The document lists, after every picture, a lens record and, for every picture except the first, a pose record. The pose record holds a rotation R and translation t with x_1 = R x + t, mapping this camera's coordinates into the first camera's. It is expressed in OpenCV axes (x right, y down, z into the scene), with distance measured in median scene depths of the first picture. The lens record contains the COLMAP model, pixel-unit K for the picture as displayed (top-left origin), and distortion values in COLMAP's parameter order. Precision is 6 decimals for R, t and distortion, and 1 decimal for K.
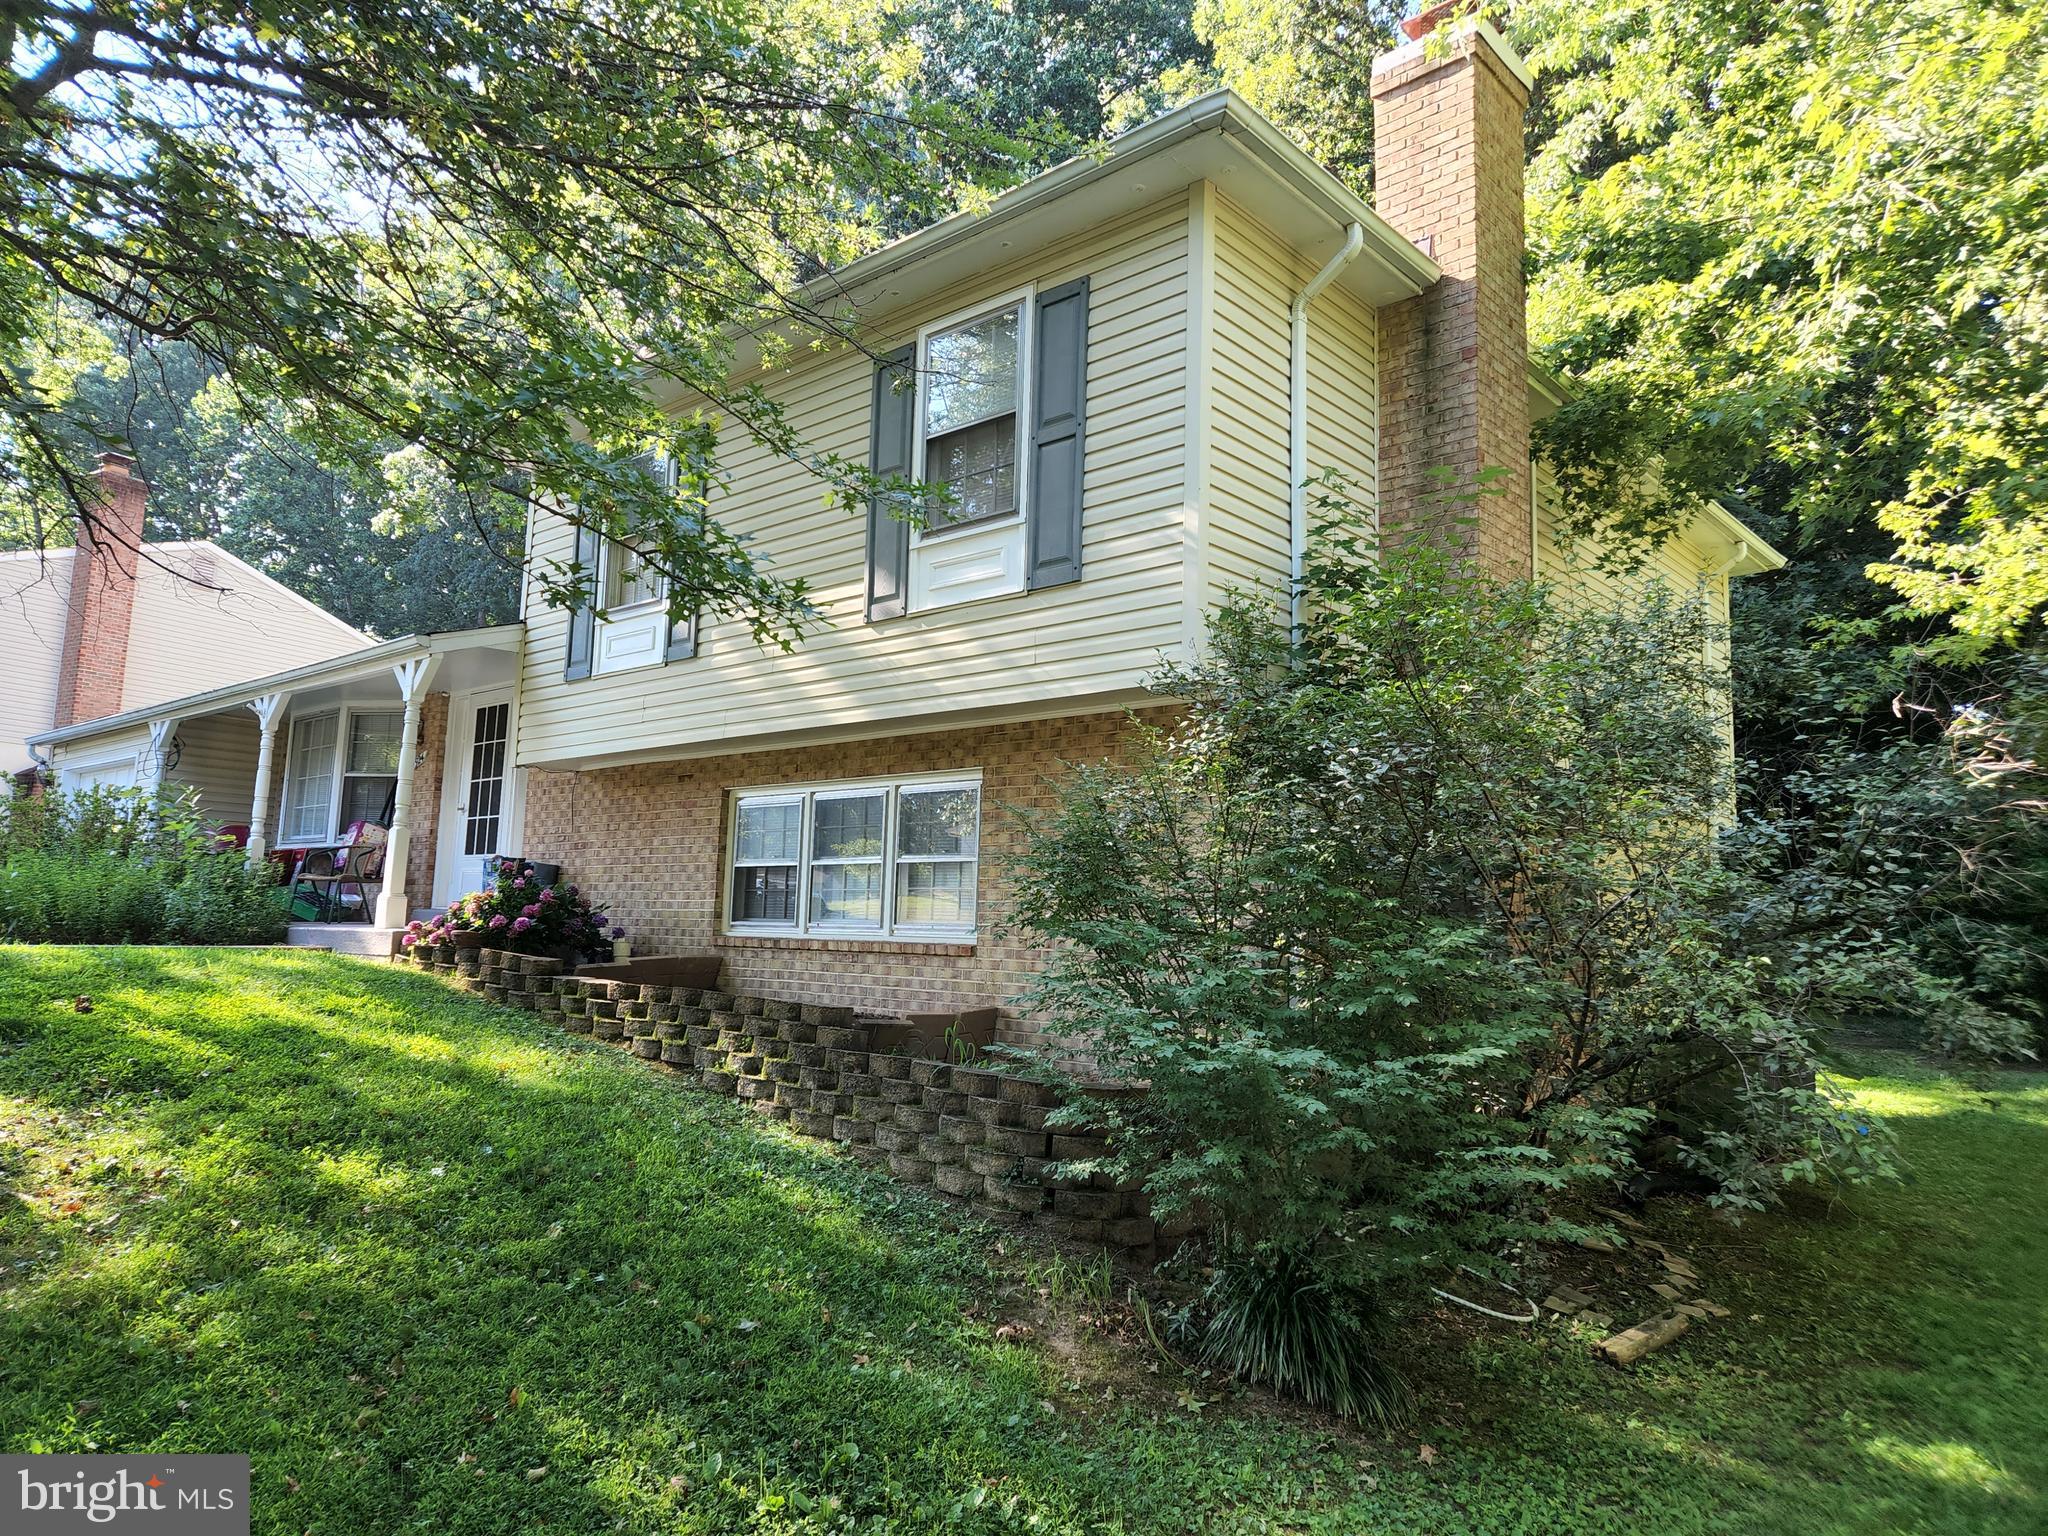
lens RADIAL K [[1338.4, 0, 1013.3], [0, 1338.4, 763.3], [0, 0, 1]] dist [0.058006, -0.049202]
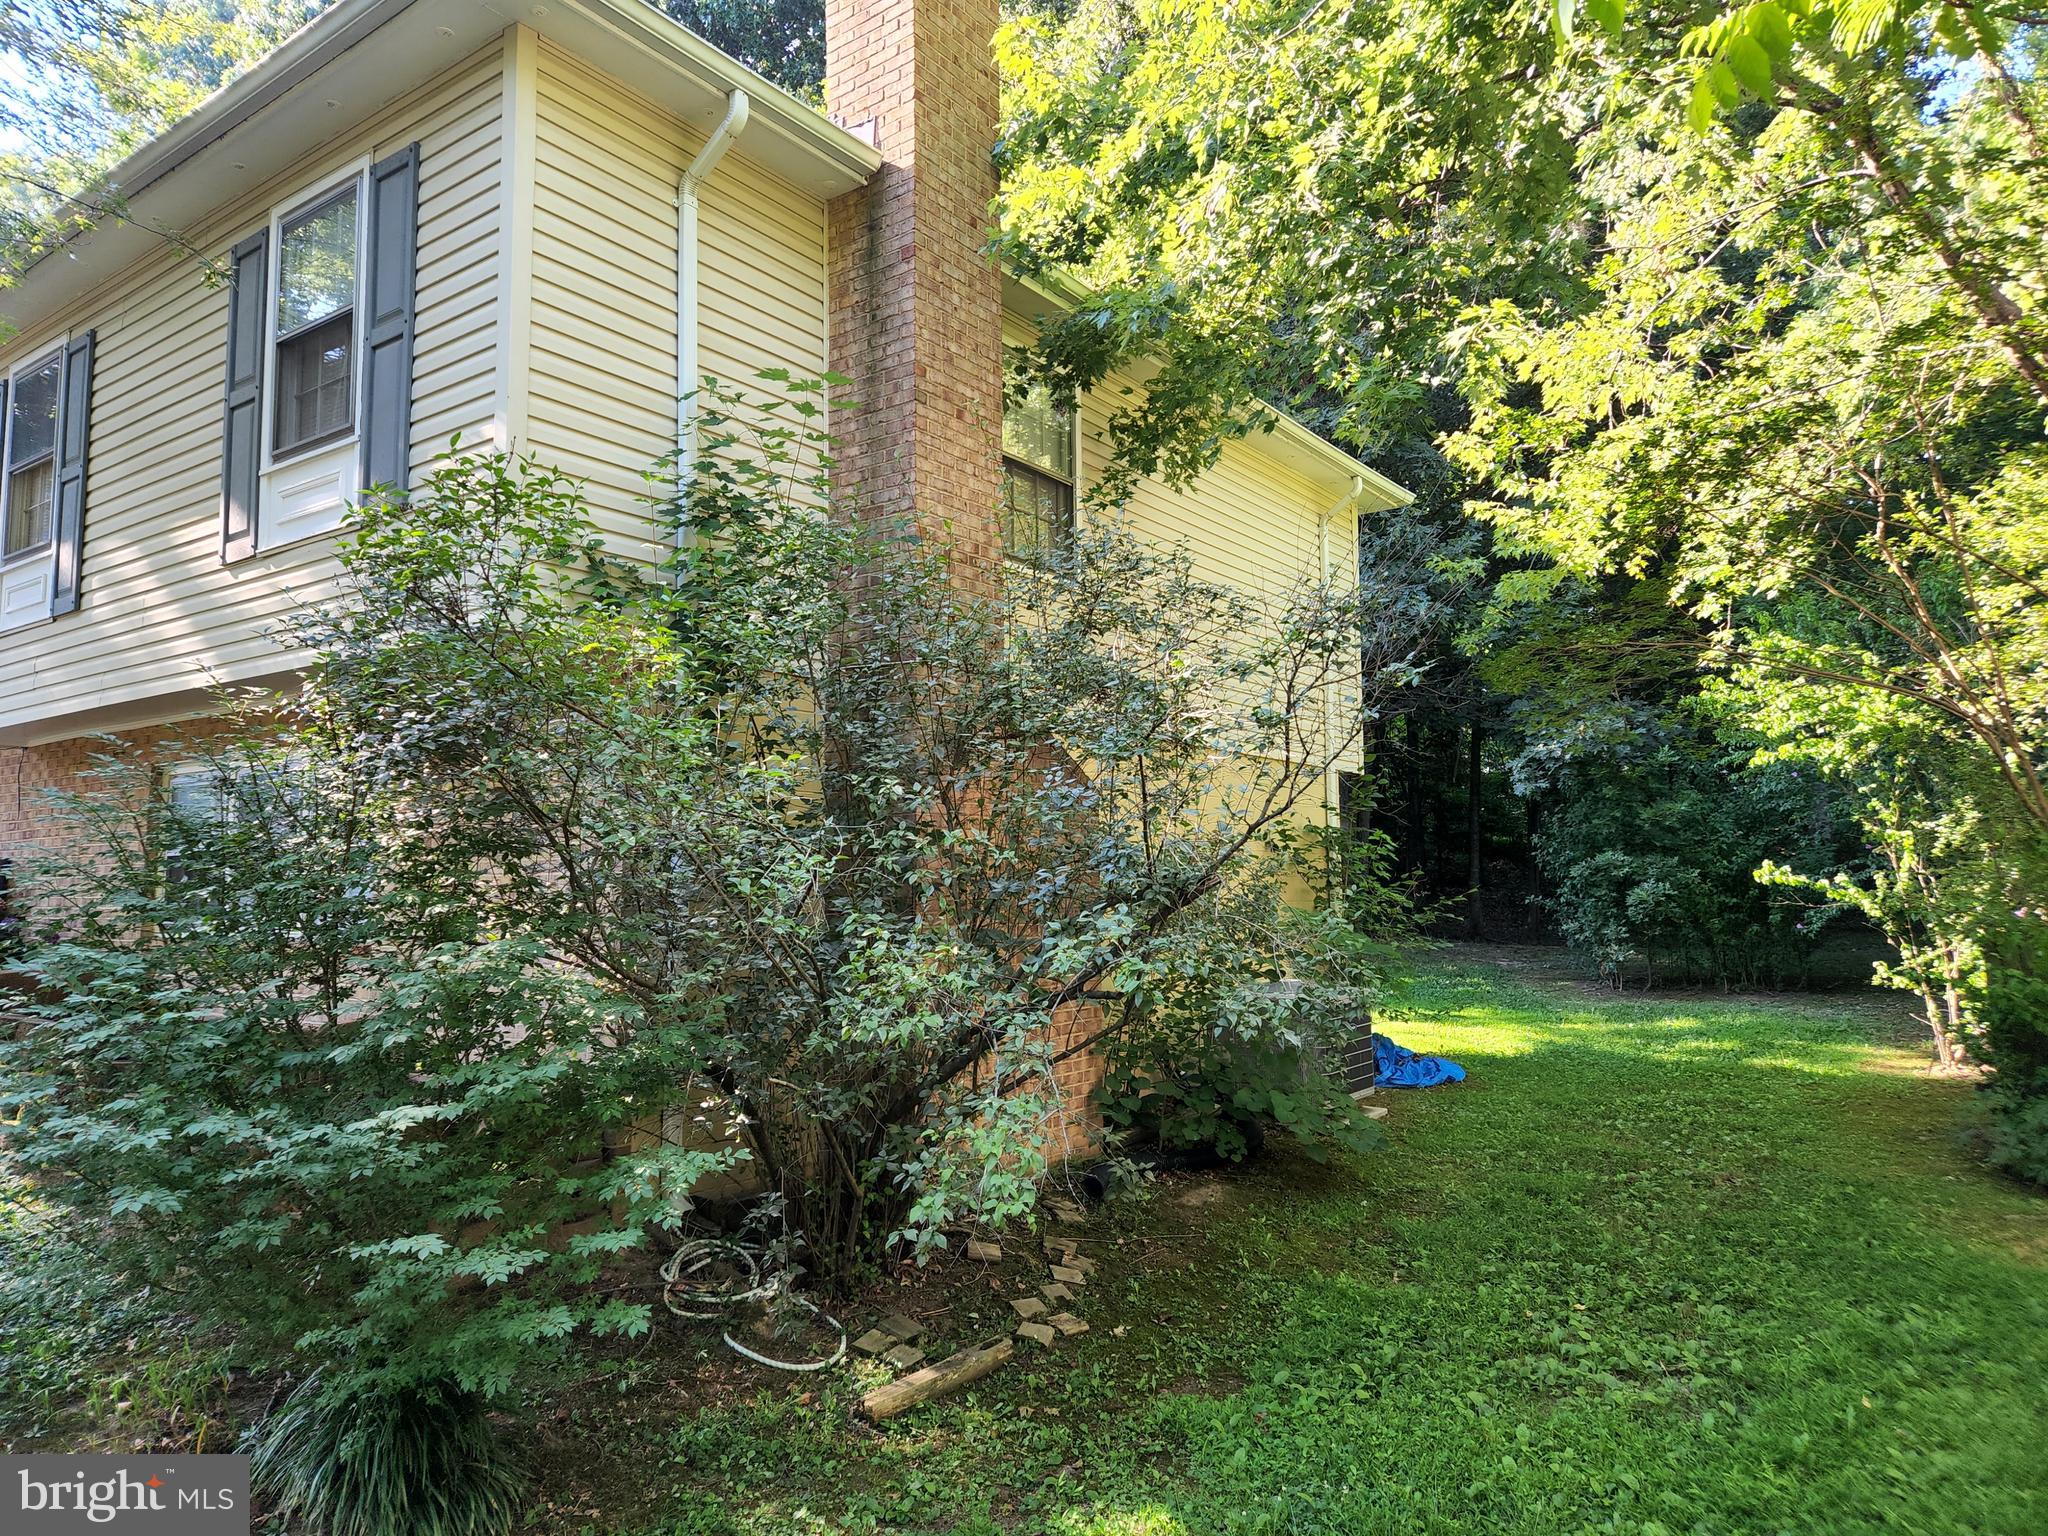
lens RADIAL K [[1338.4, 0, 1013.3], [0, 1338.4, 763.3], [0, 0, 1]] dist [0.058006, -0.049202]
pose [[0.993916, -0.026168, 0.106986, 0.297888], [0.022624, 0.999159, 0.034206, 0.000634], [-0.107791, -0.031577, 0.993672, 0.107407]]
